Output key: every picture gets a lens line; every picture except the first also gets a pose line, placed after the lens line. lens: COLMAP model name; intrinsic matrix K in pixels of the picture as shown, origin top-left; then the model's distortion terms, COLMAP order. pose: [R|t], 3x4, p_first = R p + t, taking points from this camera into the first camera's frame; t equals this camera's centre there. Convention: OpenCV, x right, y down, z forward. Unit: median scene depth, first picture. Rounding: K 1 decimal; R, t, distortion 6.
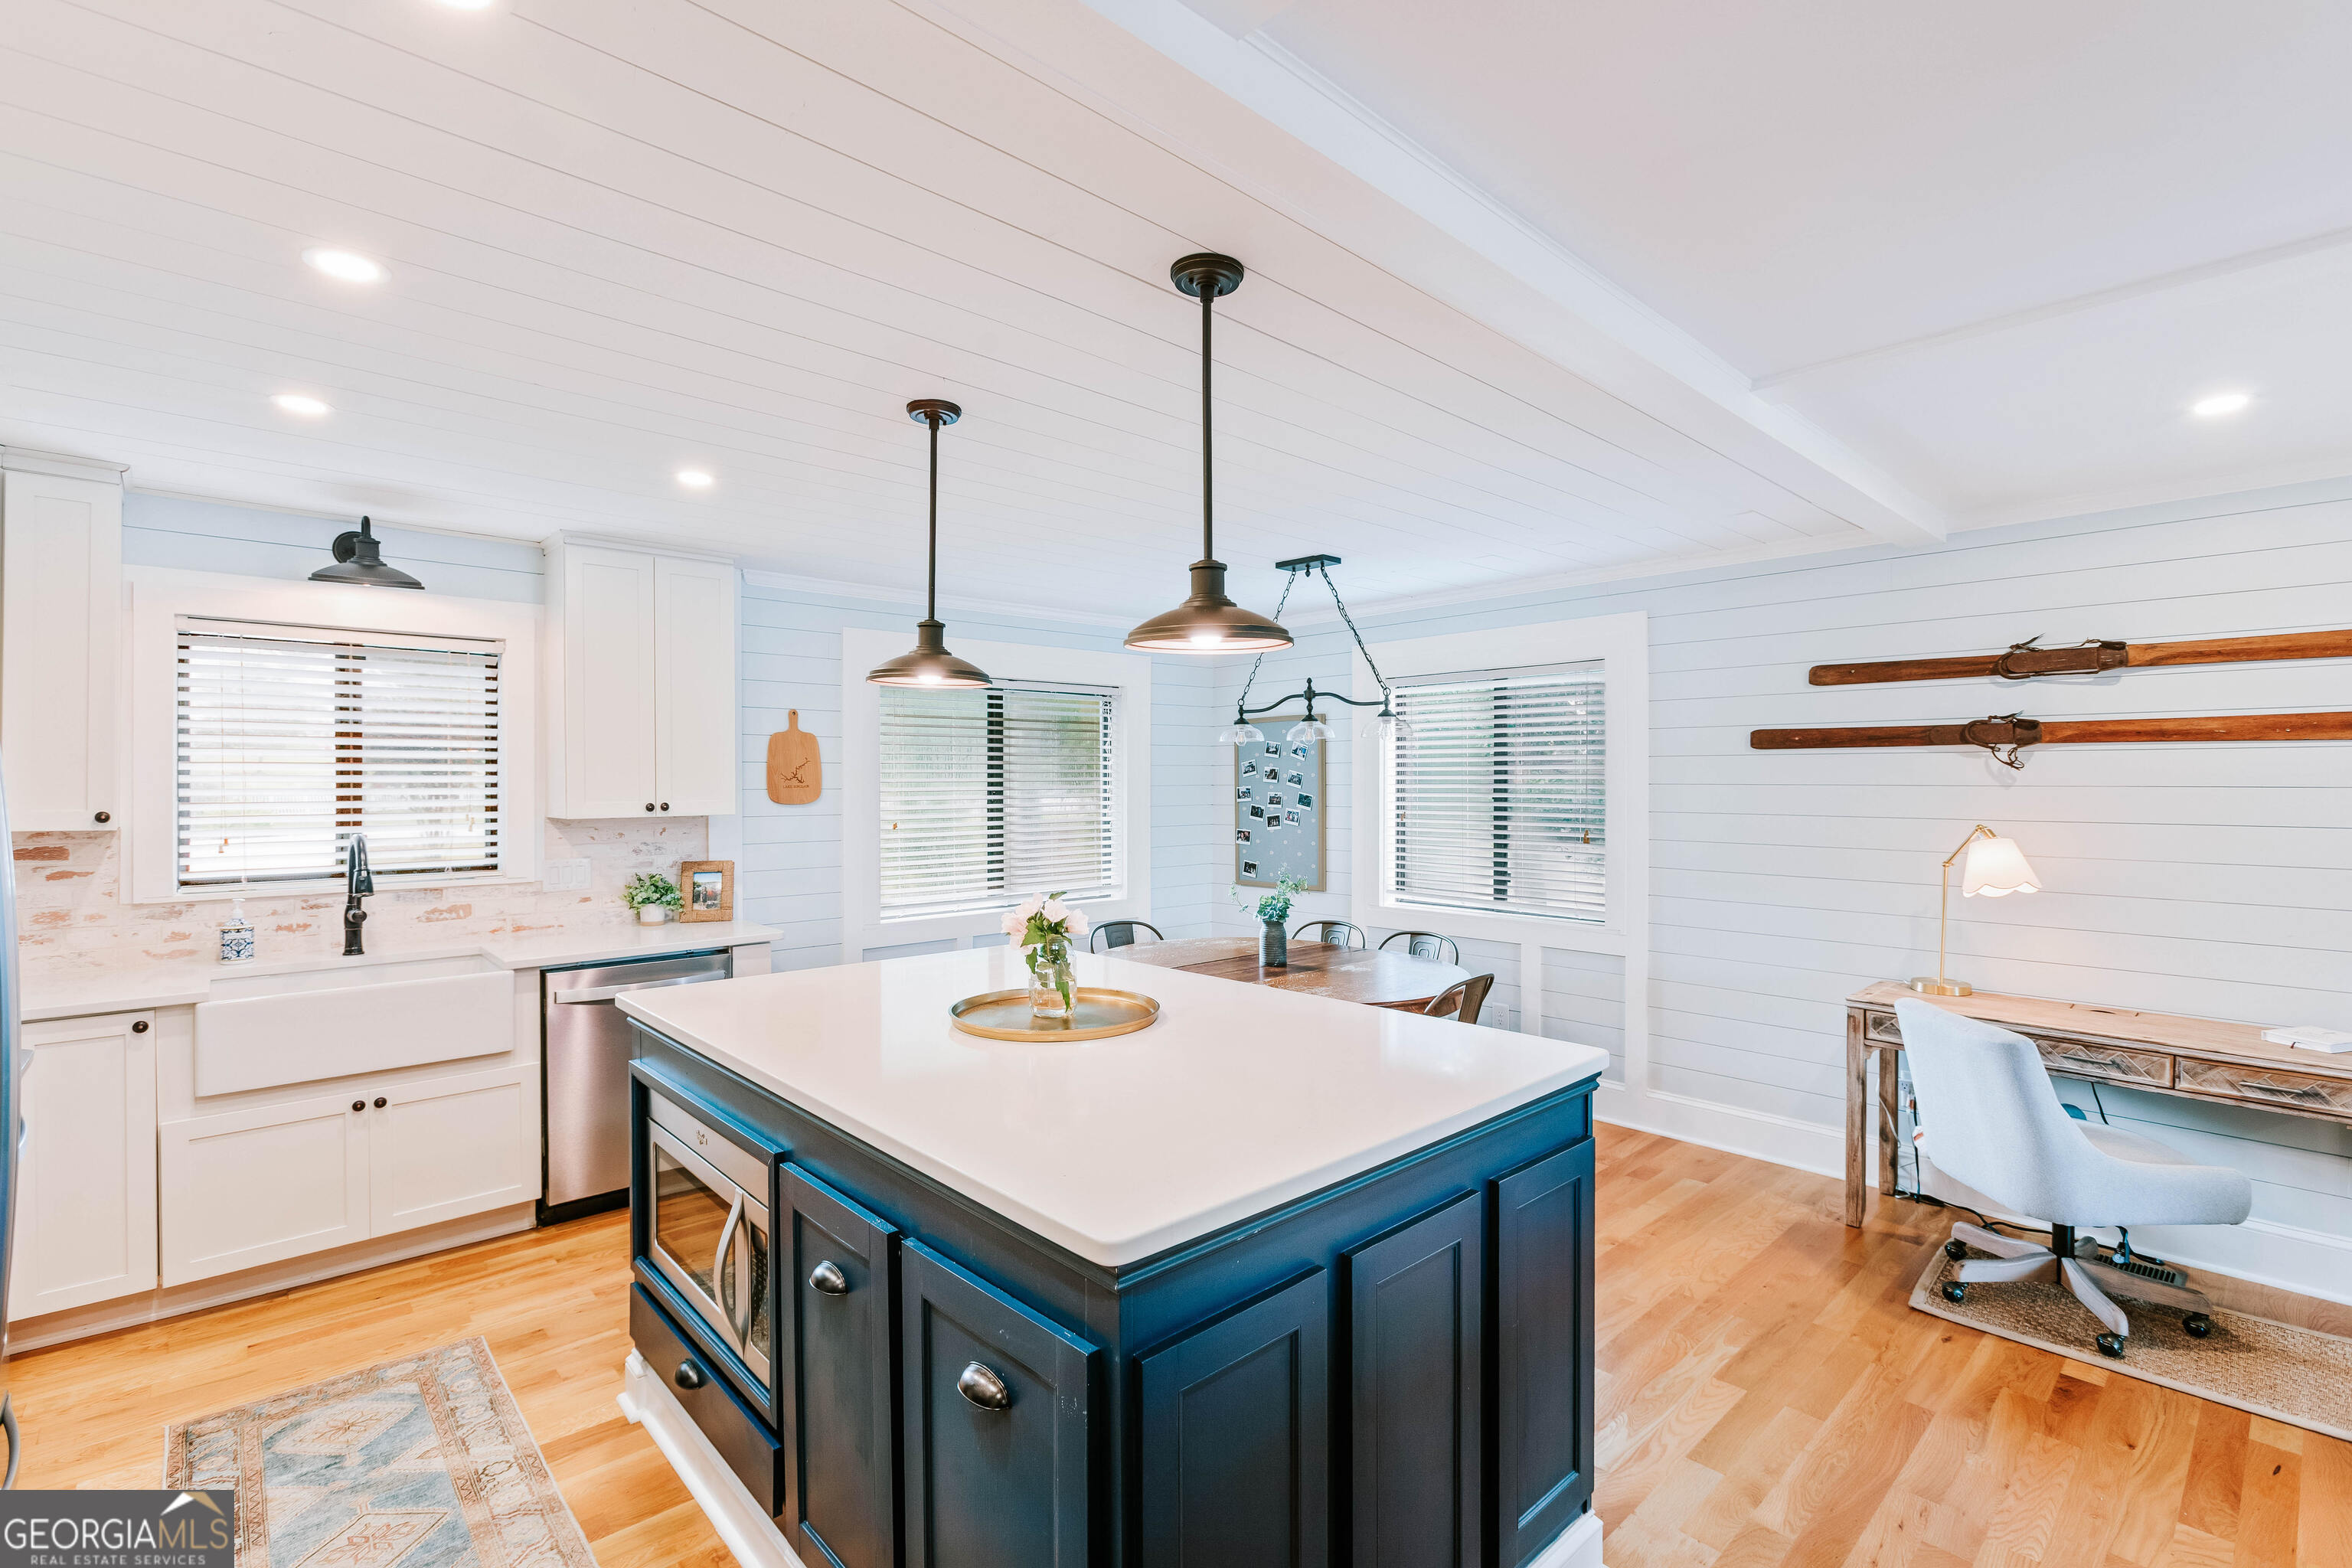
lens RADIAL K [[1062.7, 0, 1169.2], [0, 1062.7, 775.3], [0, 0, 1]] dist [-0.001344, 0.000455]
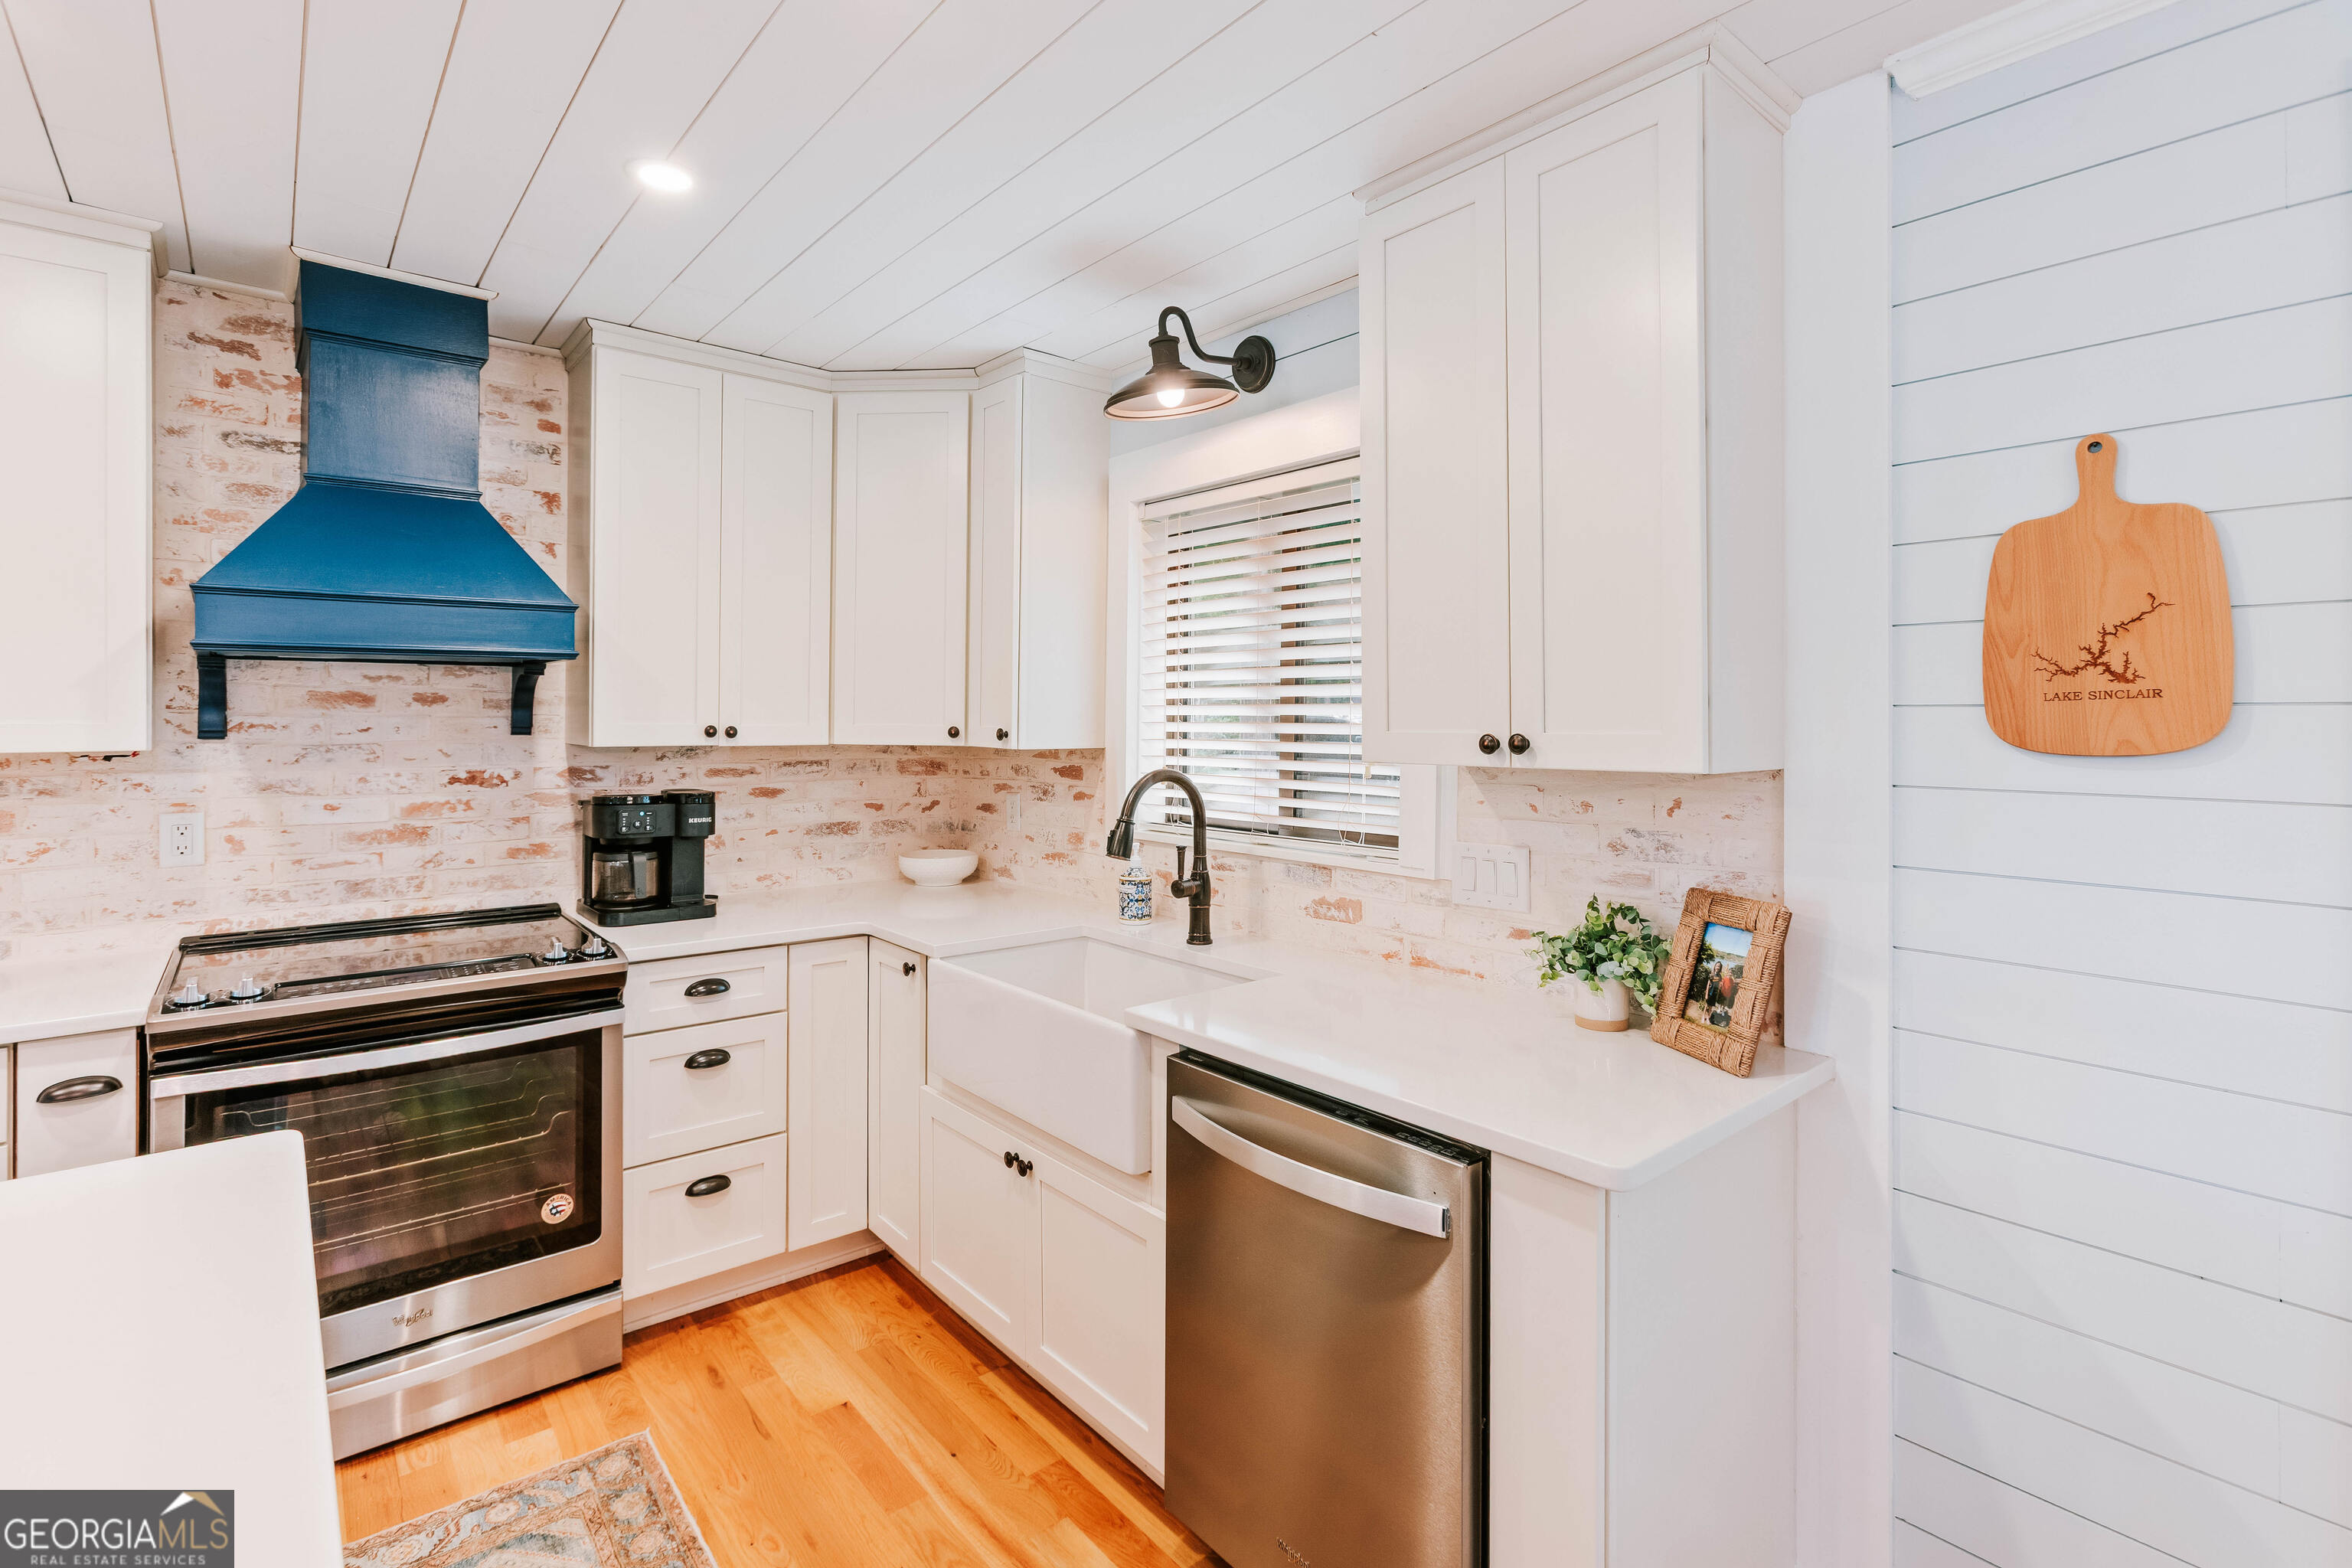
lens RADIAL K [[1091.4, 0, 1156.0], [0, 1091.4, 705.4], [0, 0, 1]] dist [-0.024025, 0.019100]
pose [[-0.054016, -0.013063, -0.998455, -0.052542], [0.001896, 0.999911, -0.013185, 0.022643], [0.998538, -0.002605, -0.053986, 1.009815]]
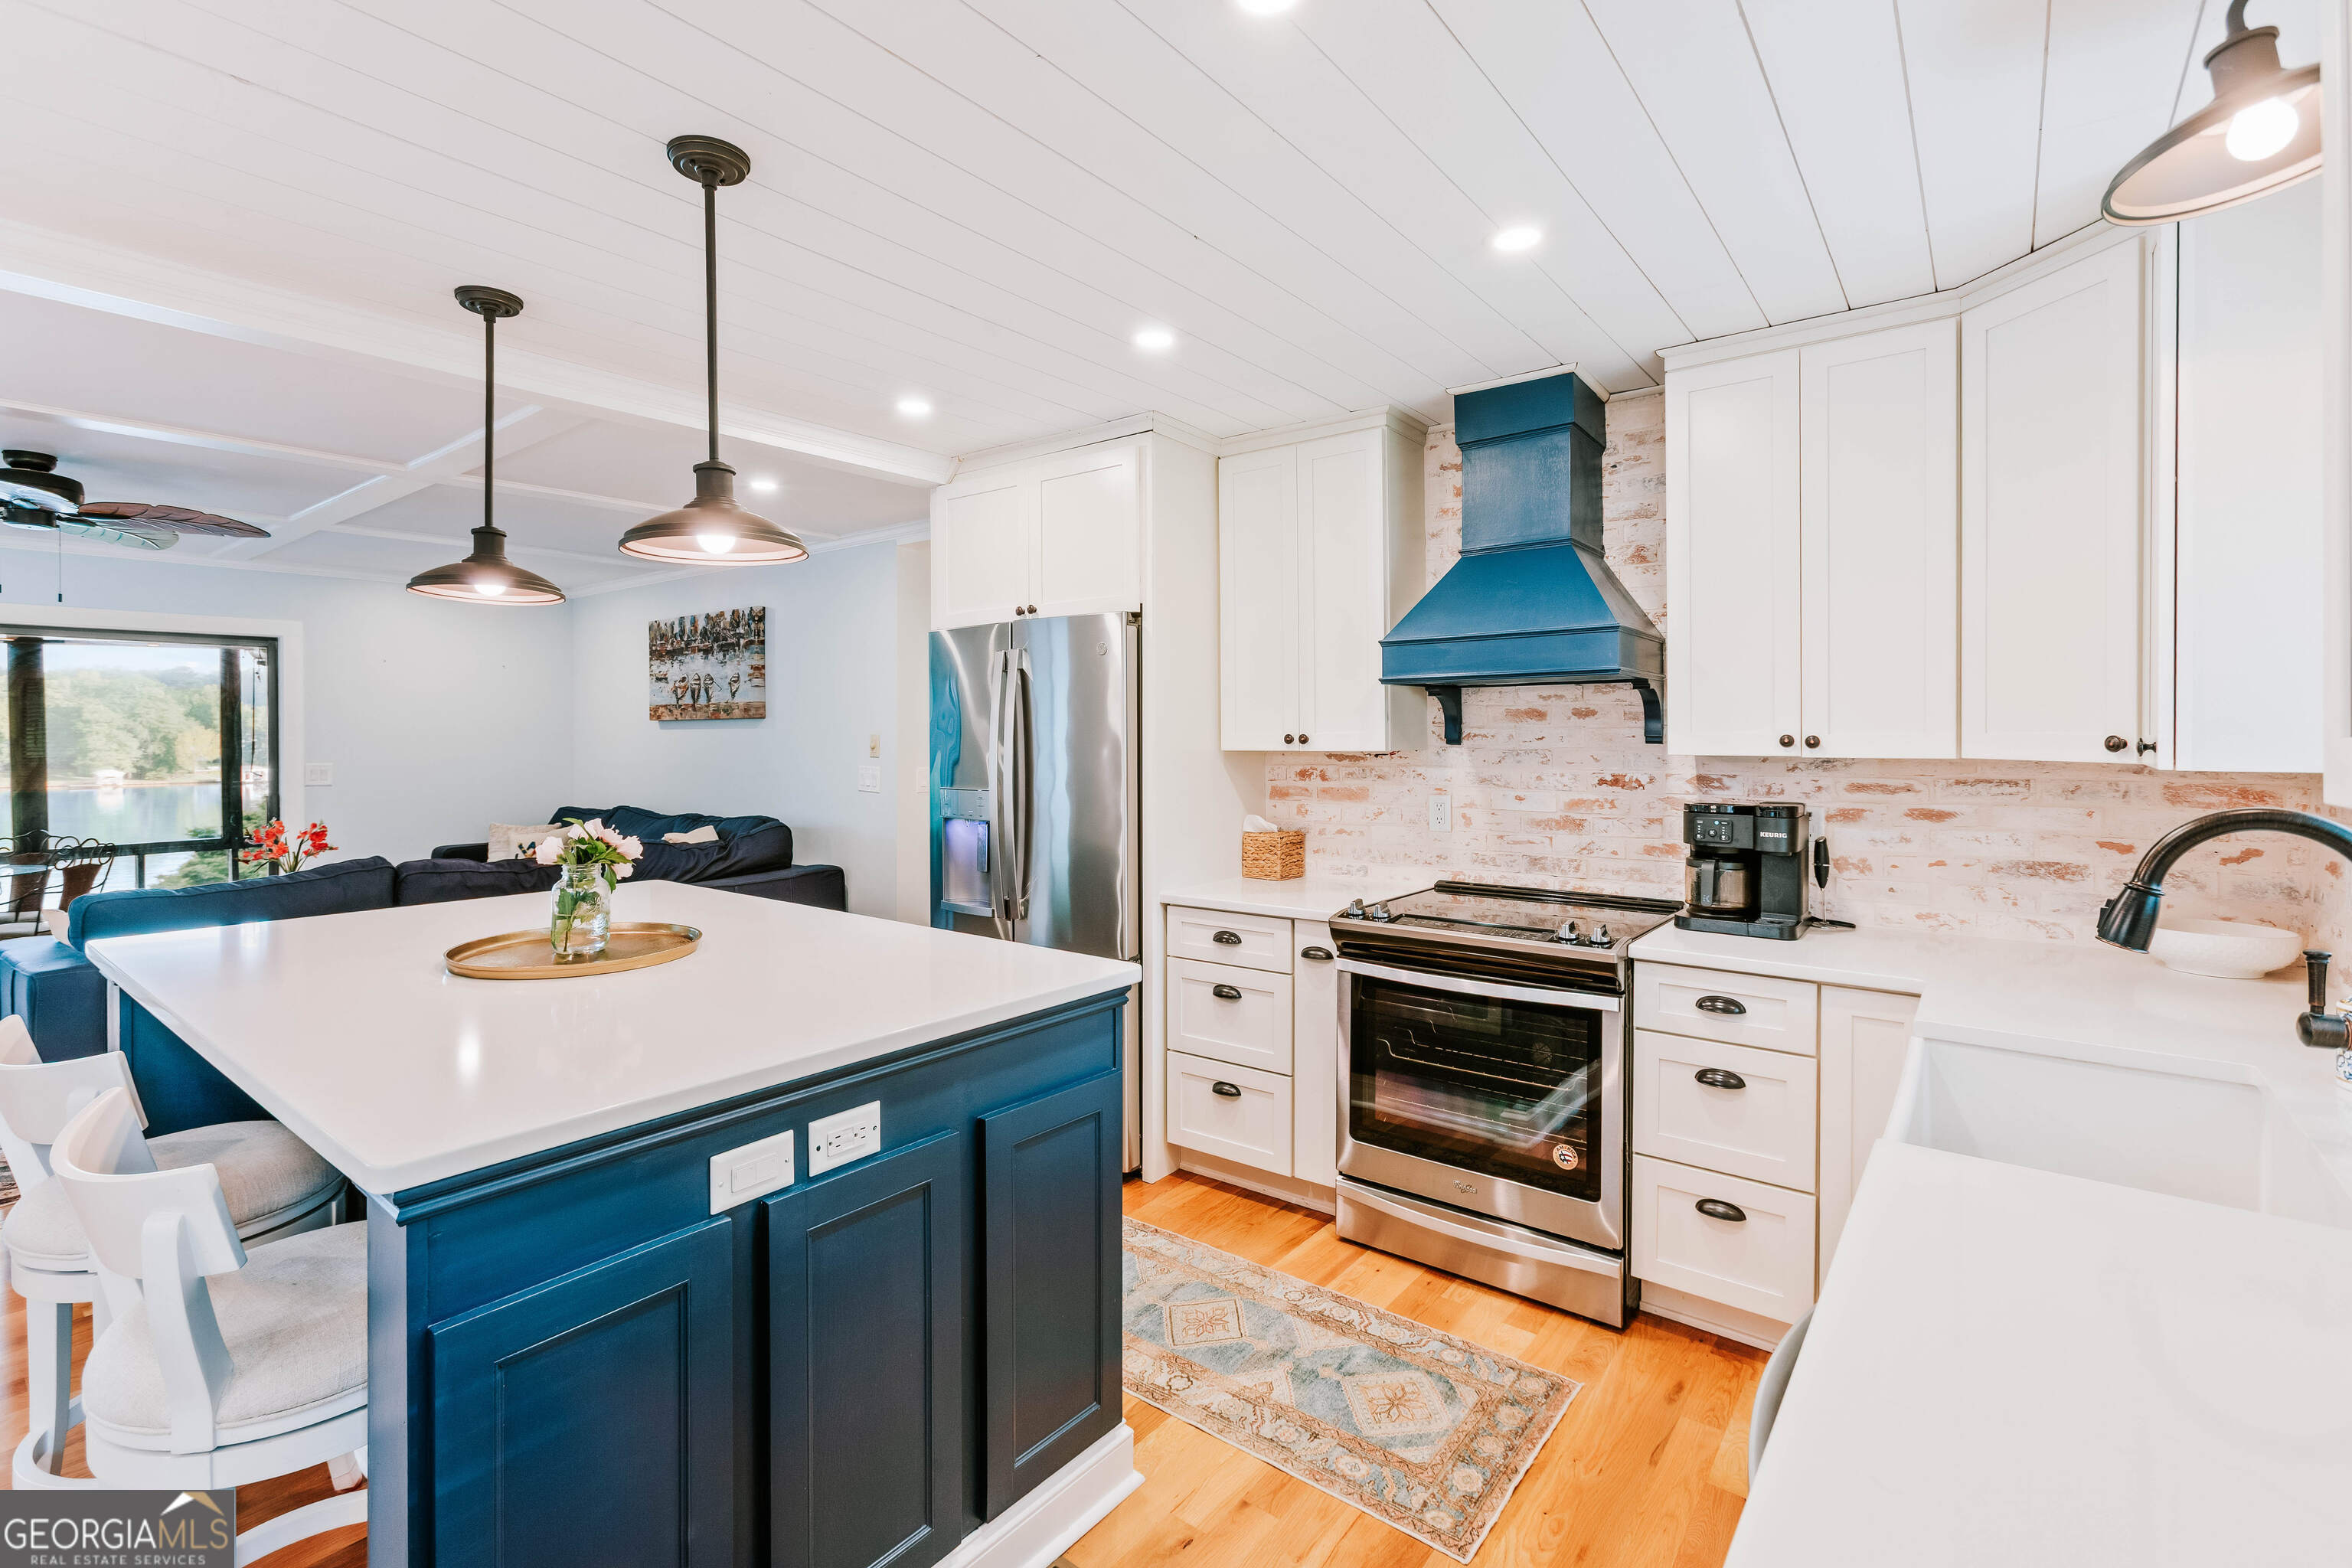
lens RADIAL K [[1076.0, 0, 1168.0], [0, 1076.0, 735.5], [0, 0, 1]] dist [0.009977, 0.000422]
pose [[-0.987327, 0.003876, -0.158651, -0.298908], [0.004292, 0.999988, -0.002279, 0.026577], [0.158640, -0.002931, -0.987332, 1.302706]]
